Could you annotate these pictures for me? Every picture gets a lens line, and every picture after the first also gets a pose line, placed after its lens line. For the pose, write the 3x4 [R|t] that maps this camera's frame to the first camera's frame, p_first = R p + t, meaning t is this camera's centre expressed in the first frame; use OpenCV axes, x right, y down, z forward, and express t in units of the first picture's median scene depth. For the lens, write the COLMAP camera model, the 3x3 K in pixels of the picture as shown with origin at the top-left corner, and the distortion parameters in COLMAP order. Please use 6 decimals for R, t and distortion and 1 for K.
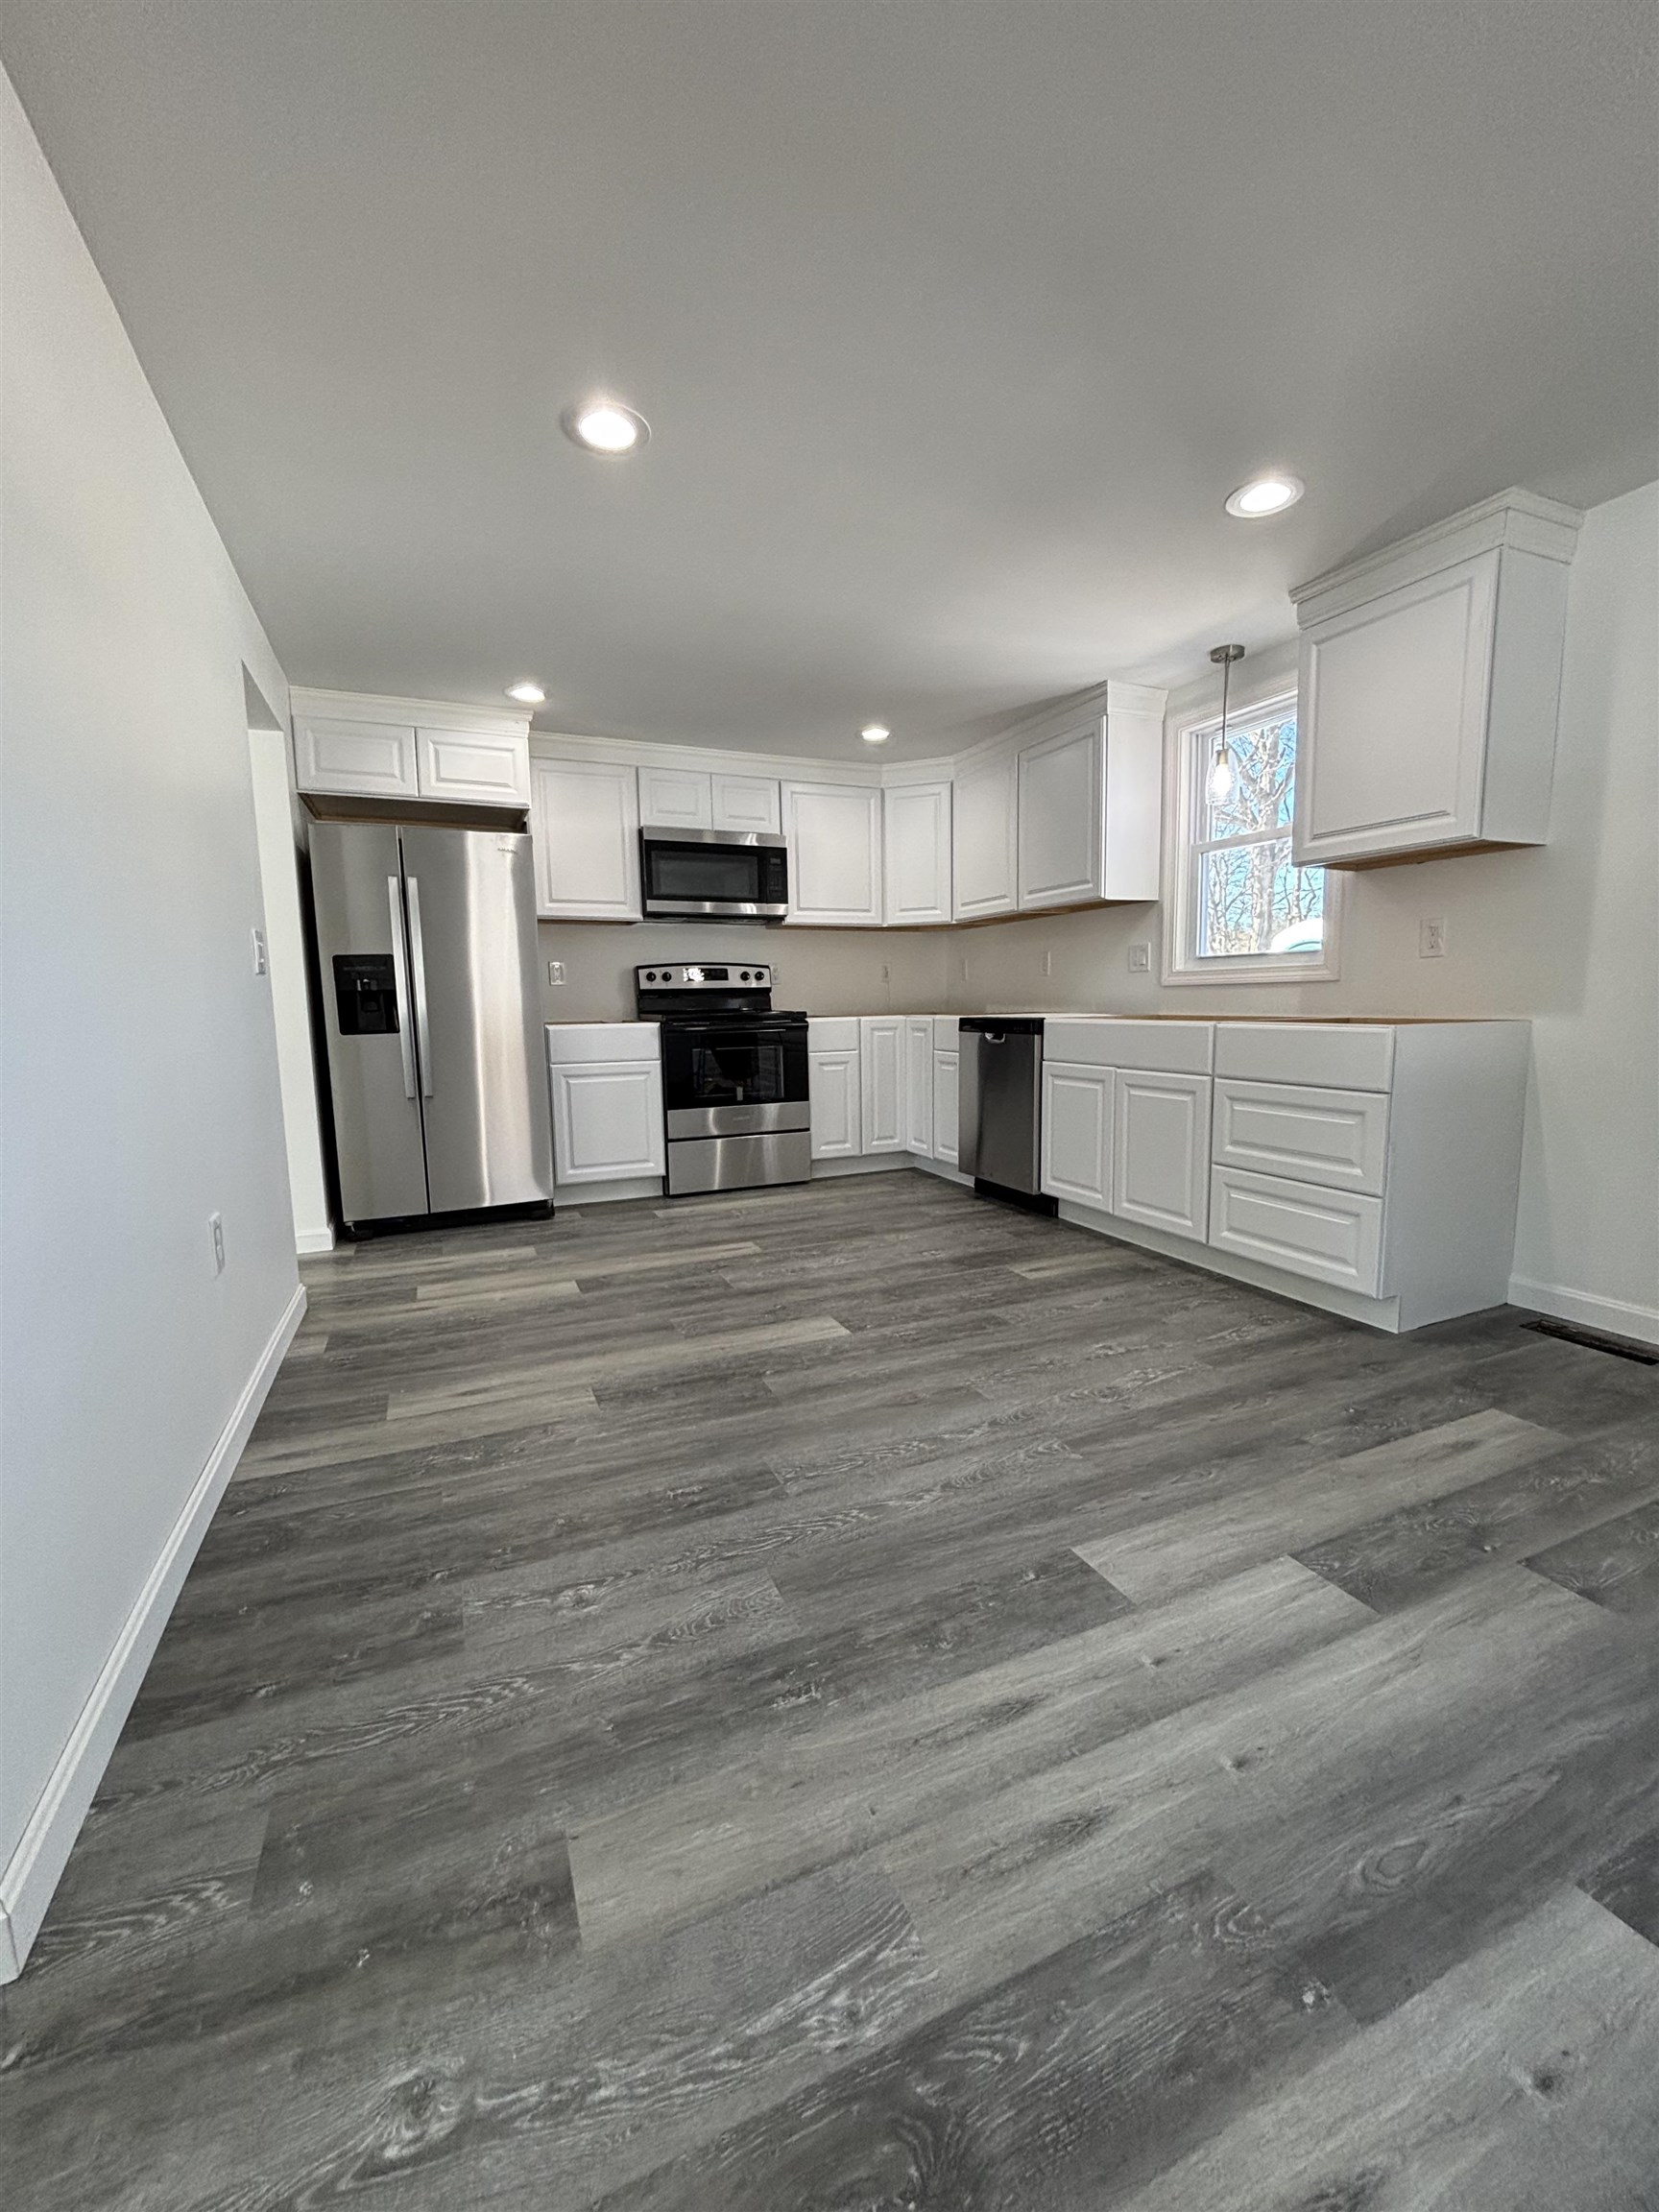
lens RADIAL K [[890.9, 0, 832.6], [0, 890.9, 1108.6], [0, 0, 1]] dist [-0.002281, 0.000882]
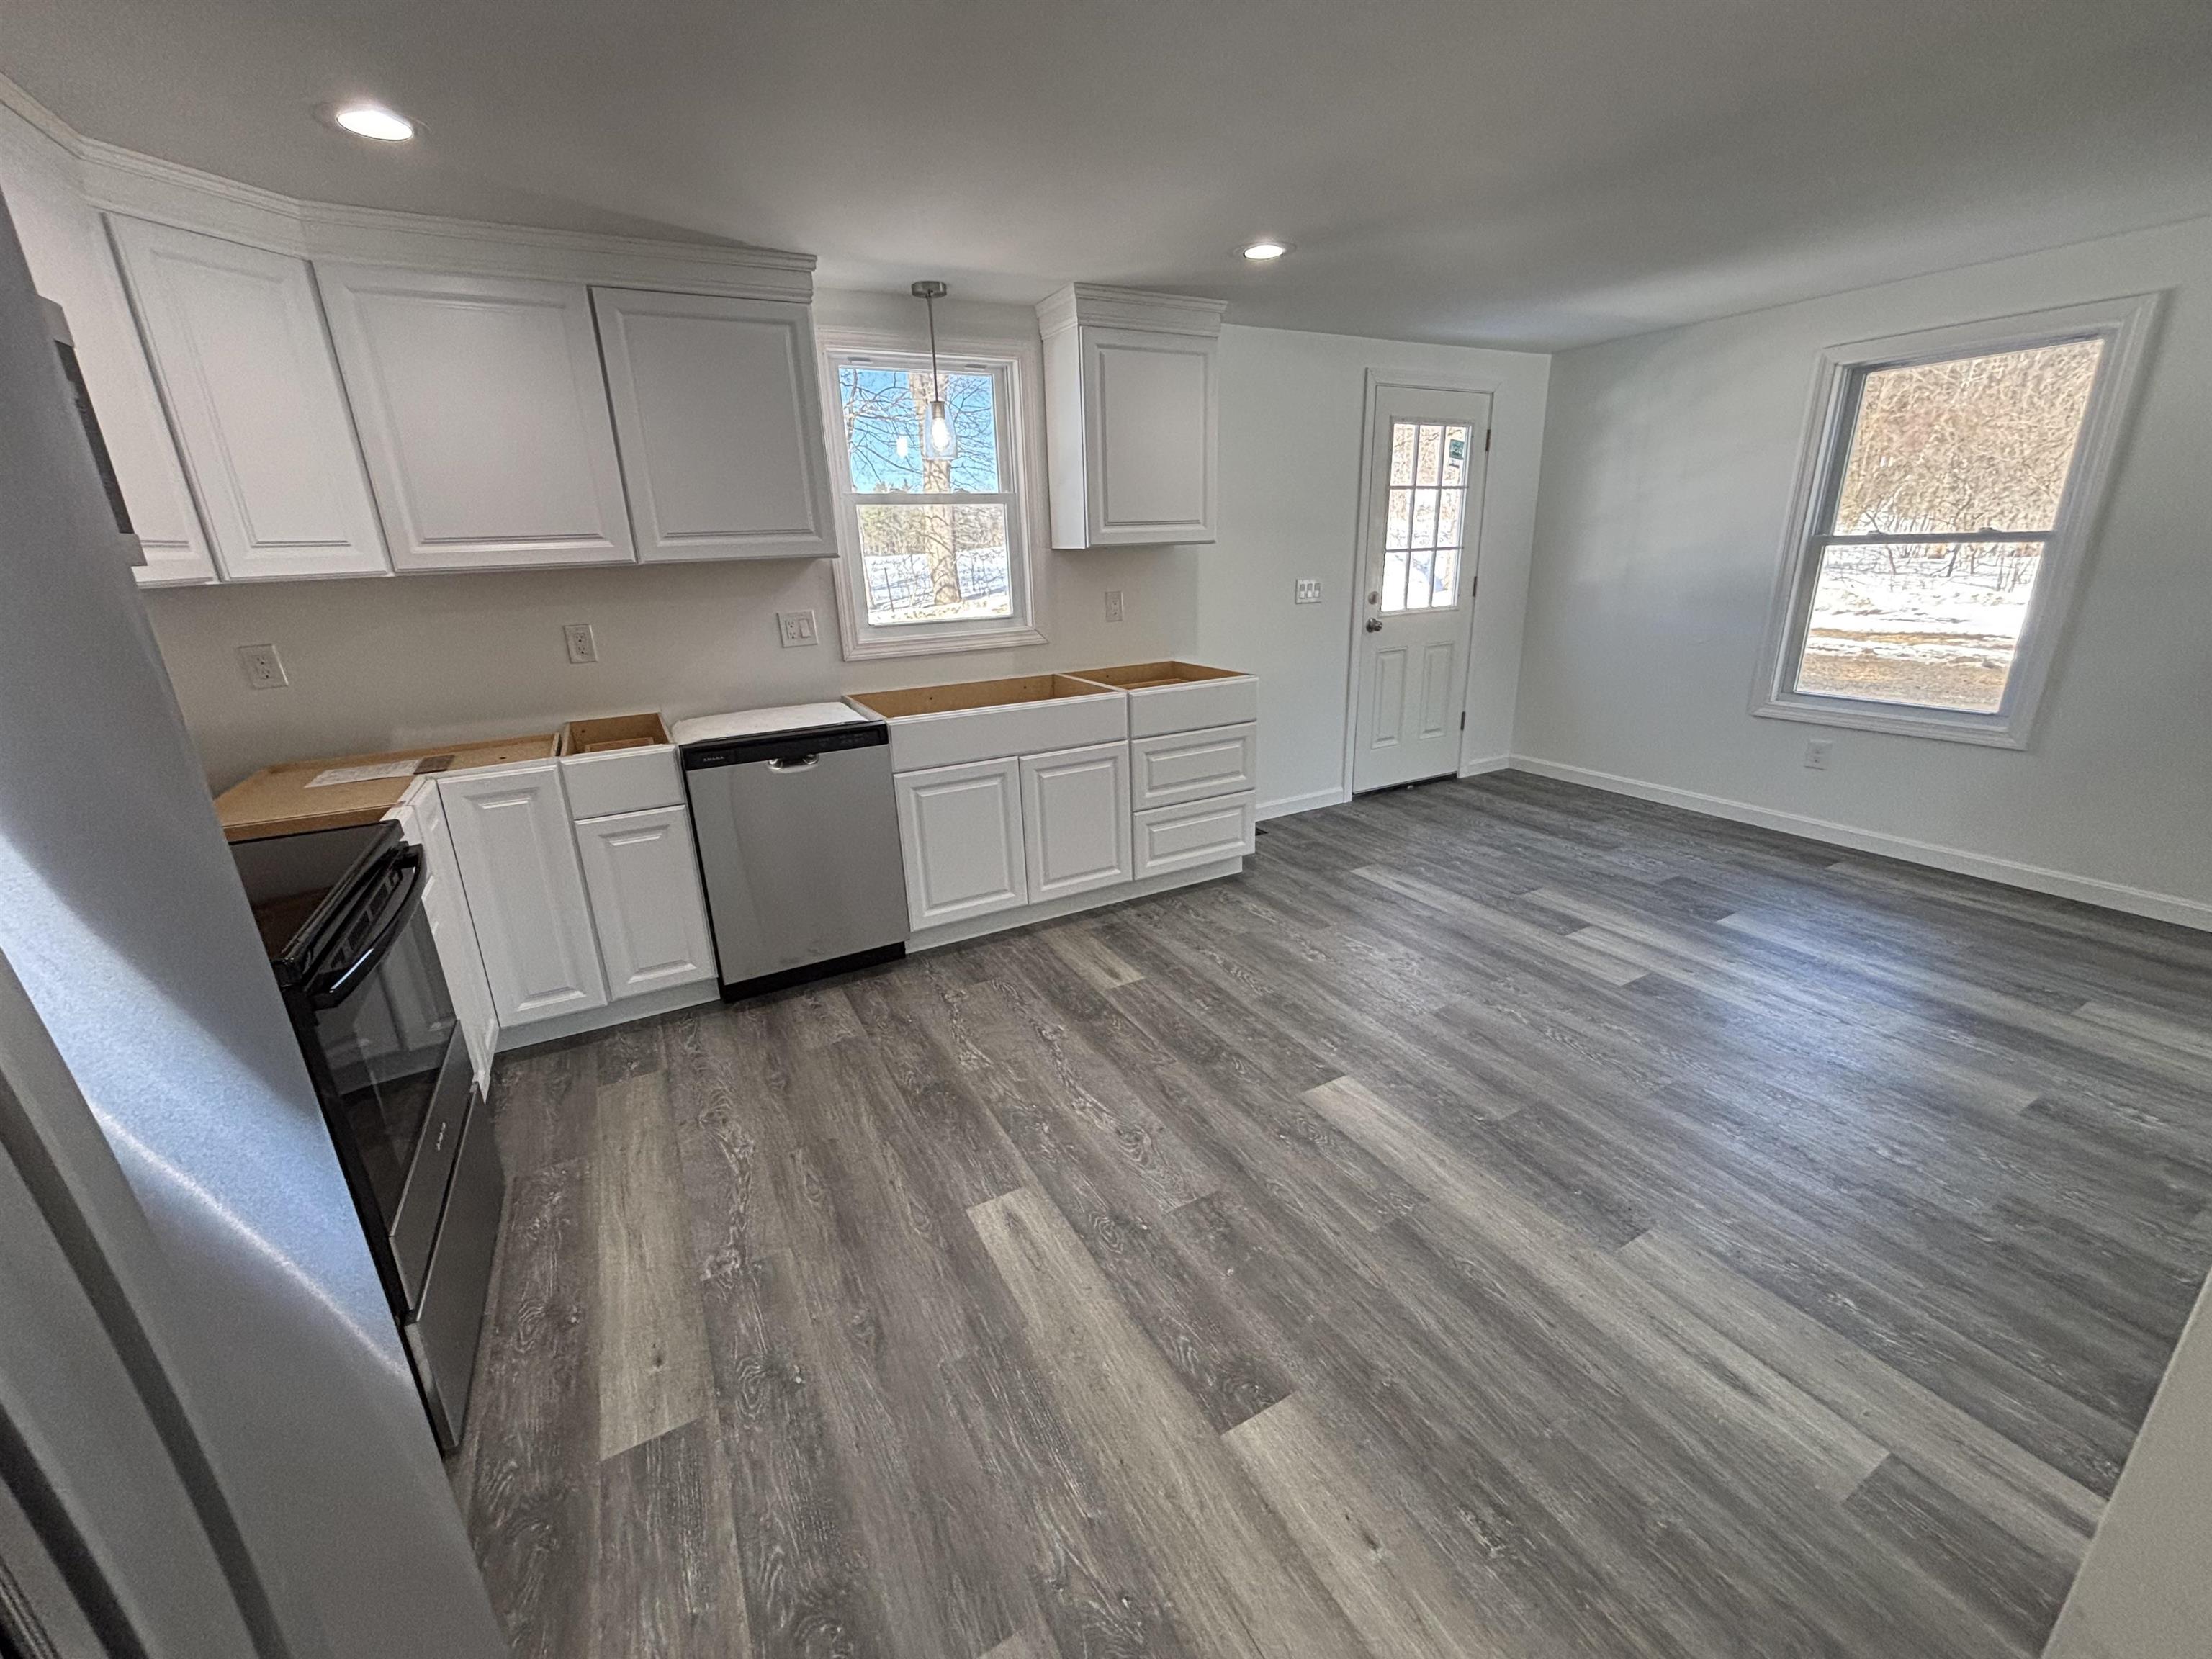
lens RADIAL K [[890.9, 0, 1104.2], [0, 890.9, 824.1], [0, 0, 1]] dist [-0.002281, 0.000882]
pose [[-0.084318, -0.289004, 0.953607, -0.910294], [0.155481, 0.941477, 0.299075, -0.370734], [-0.984234, 0.173485, -0.034449, 1.456006]]
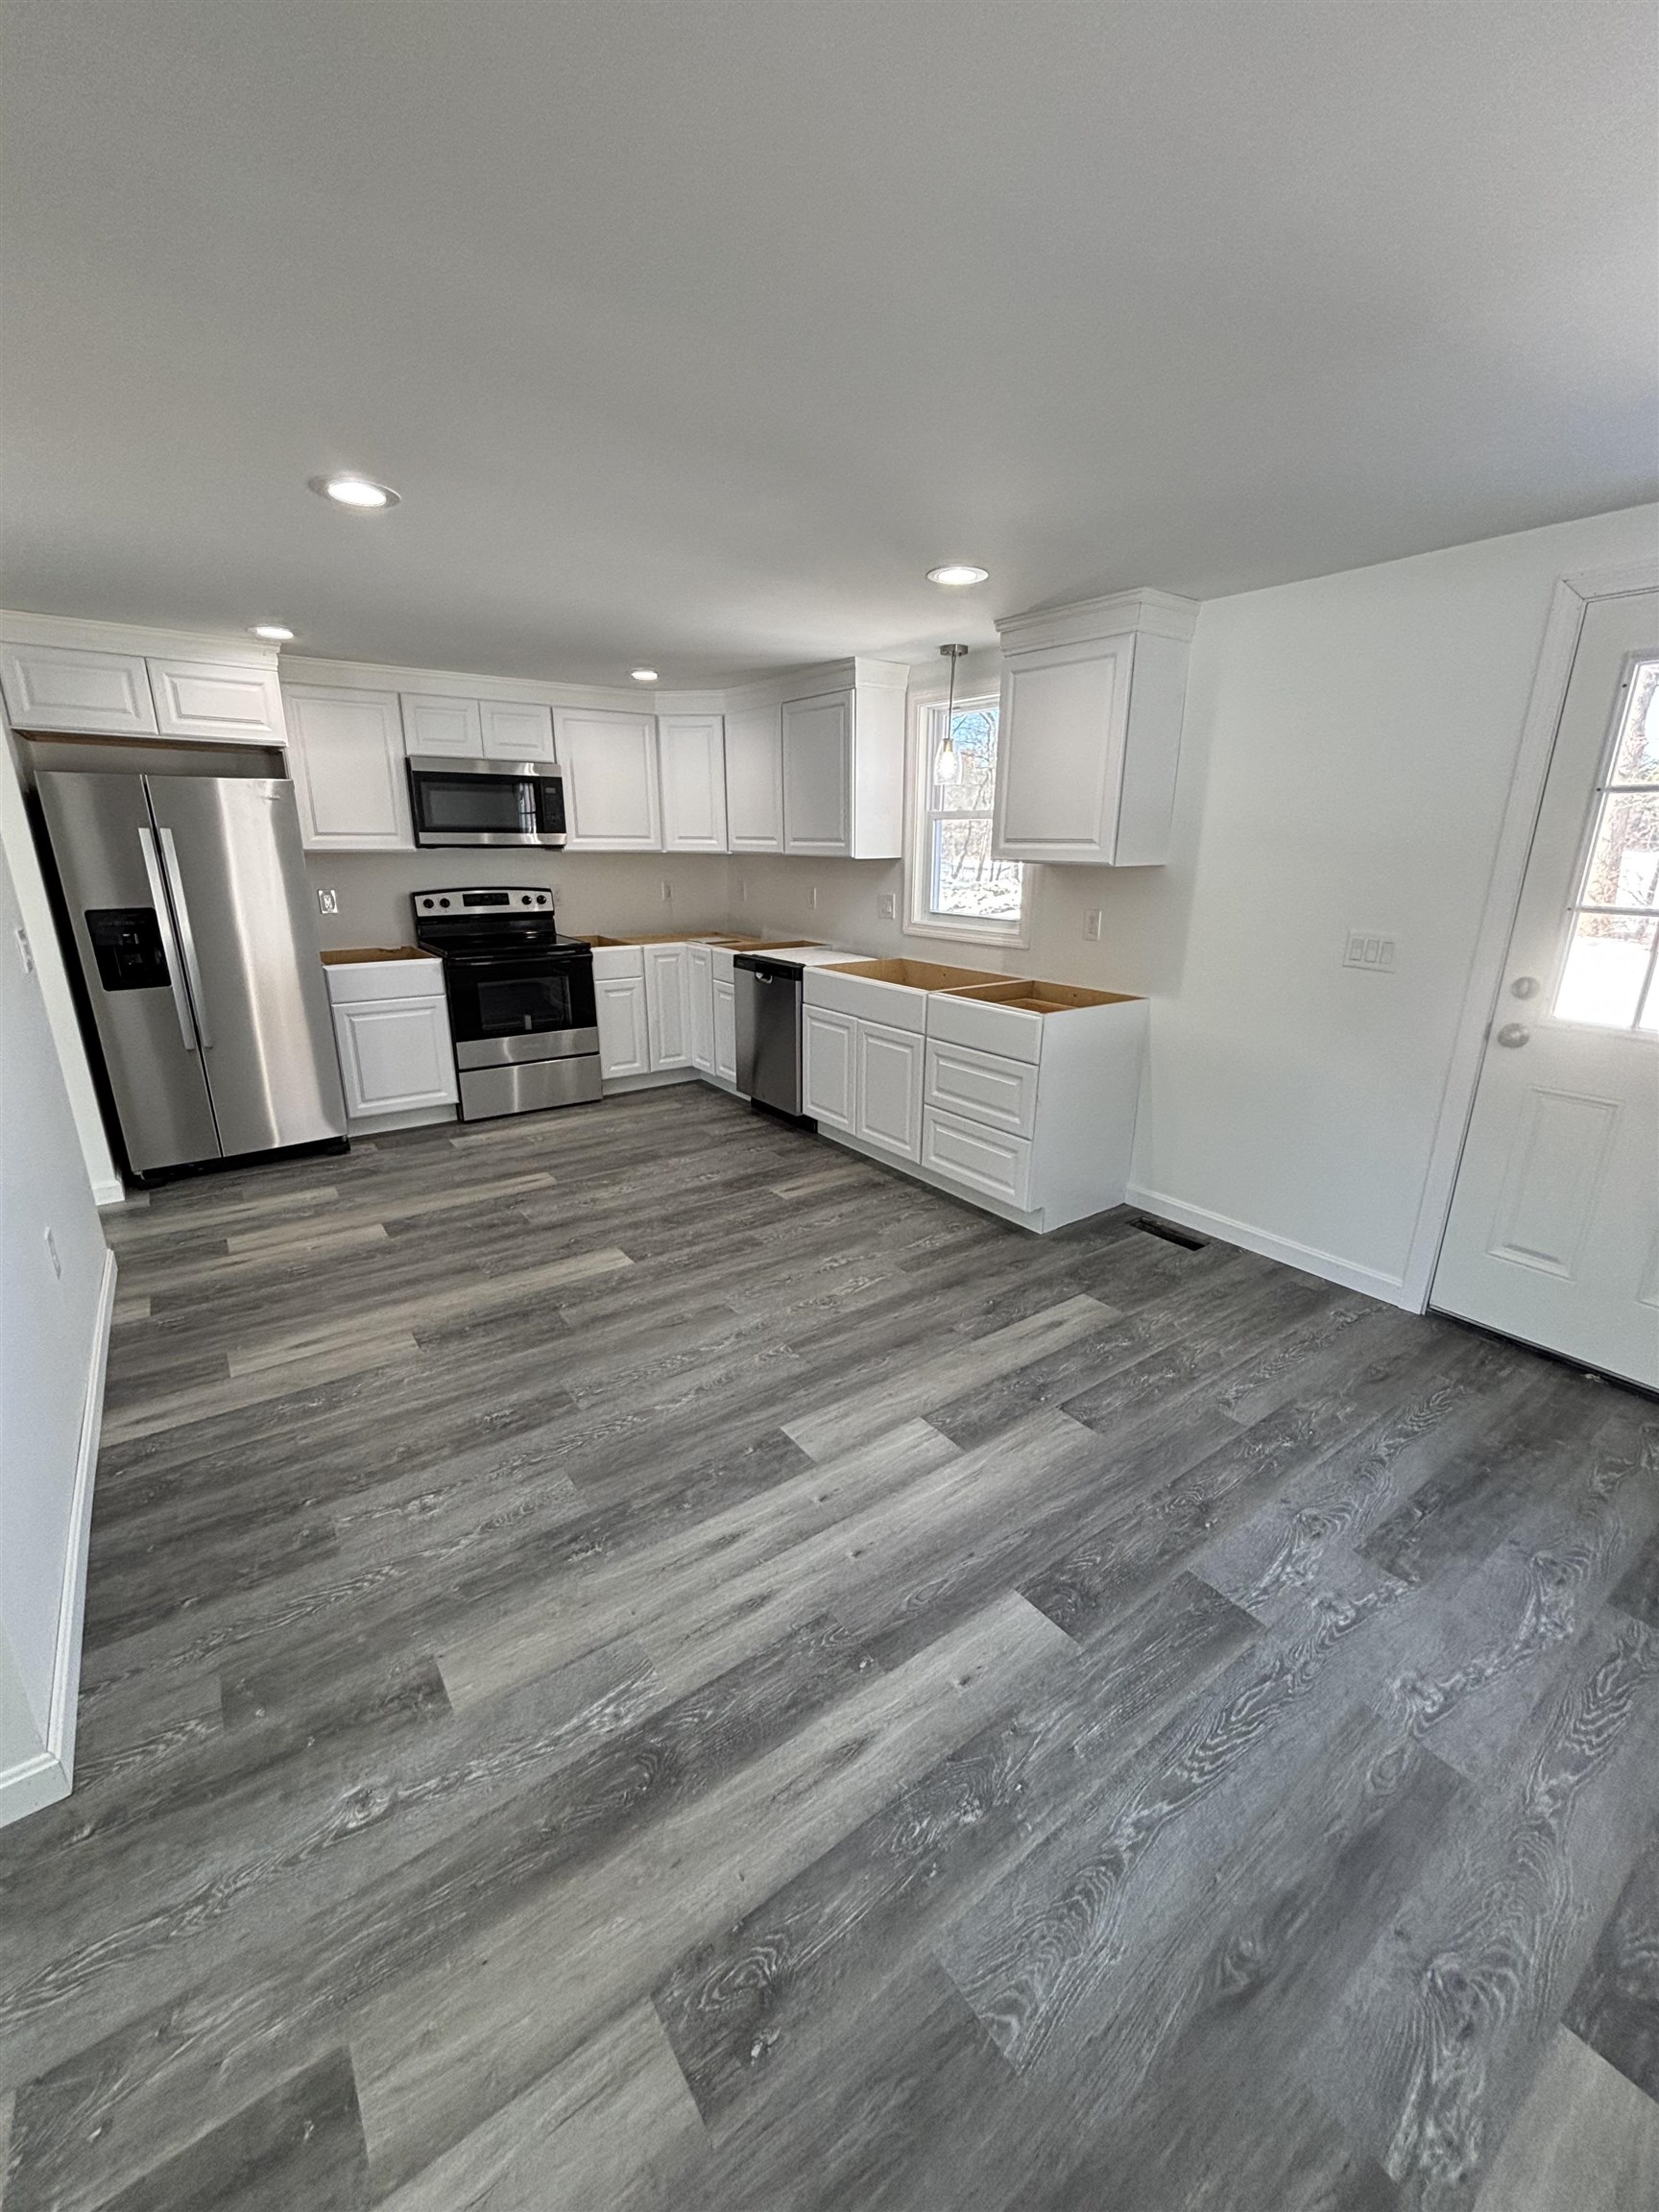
lens RADIAL K [[890.9, 0, 832.8], [0, 890.9, 1109.2], [0, 0, 1]] dist [-0.002281, 0.000882]
pose [[0.976840, -0.038353, 0.210506, 0.045674], [0.002141, 0.985508, 0.169617, -0.193604], [-0.213960, -0.165238, 0.962765, -0.243908]]
